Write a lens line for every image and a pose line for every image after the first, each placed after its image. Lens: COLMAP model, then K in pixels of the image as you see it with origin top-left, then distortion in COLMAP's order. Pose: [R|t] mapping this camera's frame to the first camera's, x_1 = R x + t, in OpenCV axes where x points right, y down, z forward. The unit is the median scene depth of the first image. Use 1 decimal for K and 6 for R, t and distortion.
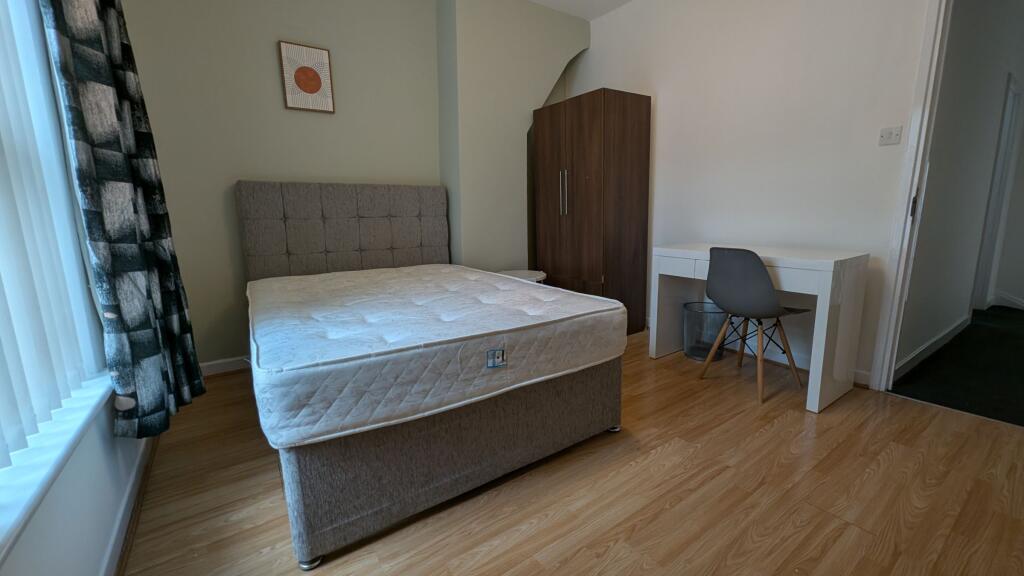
lens RADIAL K [[416.2, 0, 515.0], [0, 416.2, 285.4], [0, 0, 1]] dist [0.001325, -0.000723]
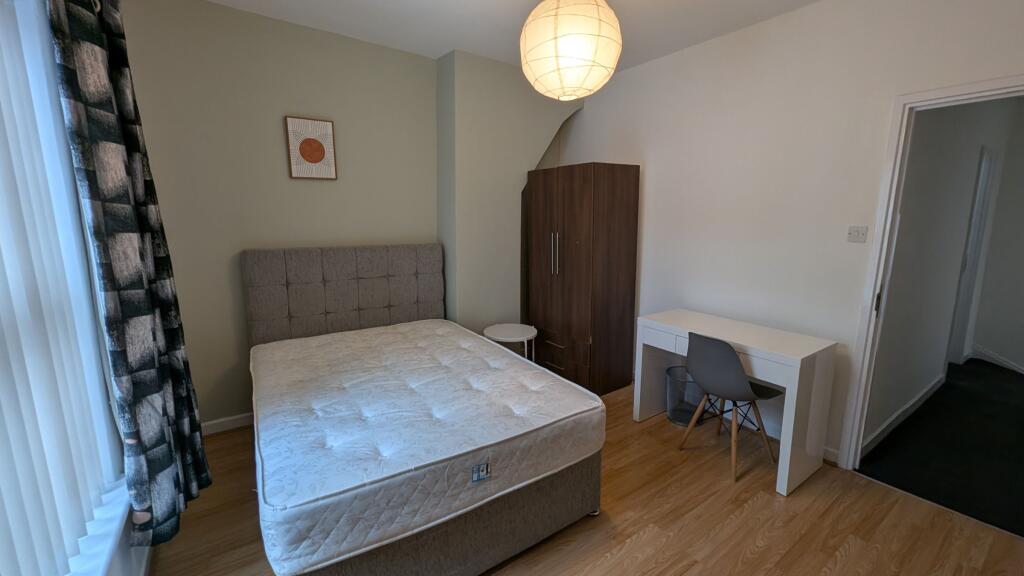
lens RADIAL K [[416.3, 0, 514.2], [0, 416.3, 285.5], [0, 0, 1]] dist [-0.000402, 0.000017]
pose [[0.999875, 0.015738, 0.001657, 0.027926], [-0.015721, 0.999830, -0.009676, -0.257023], [-0.001809, 0.009648, 0.999952, -0.081590]]
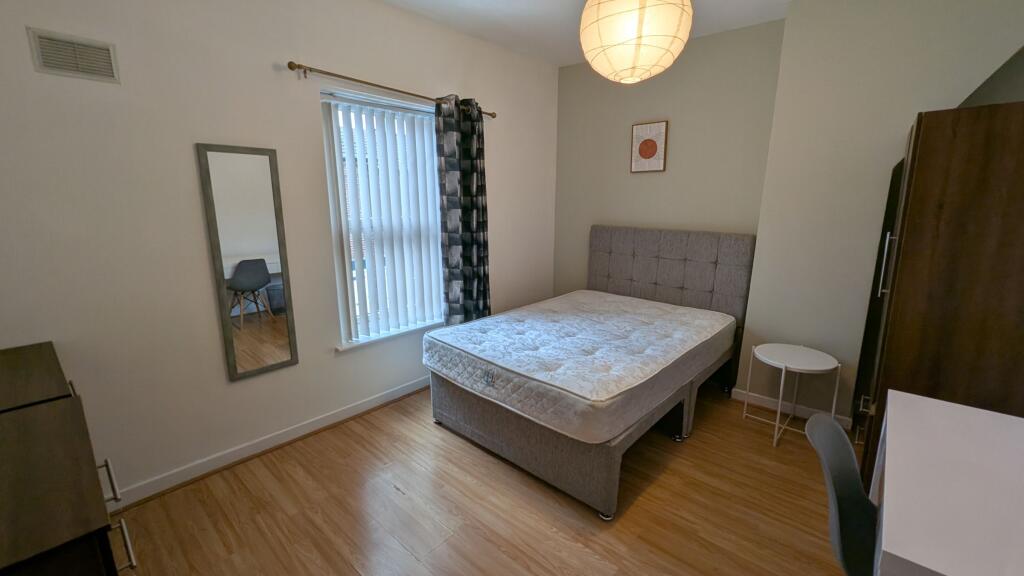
lens RADIAL K [[406.8, 0, 511.4], [0, 406.8, 285.1], [0, 0, 1]] dist [0.000646, -0.000109]
pose [[0.240289, 0.217479, -0.946025, 1.172921], [-0.177309, 0.968016, 0.177499, -0.395081], [0.954370, 0.125088, 0.271165, 0.515268]]
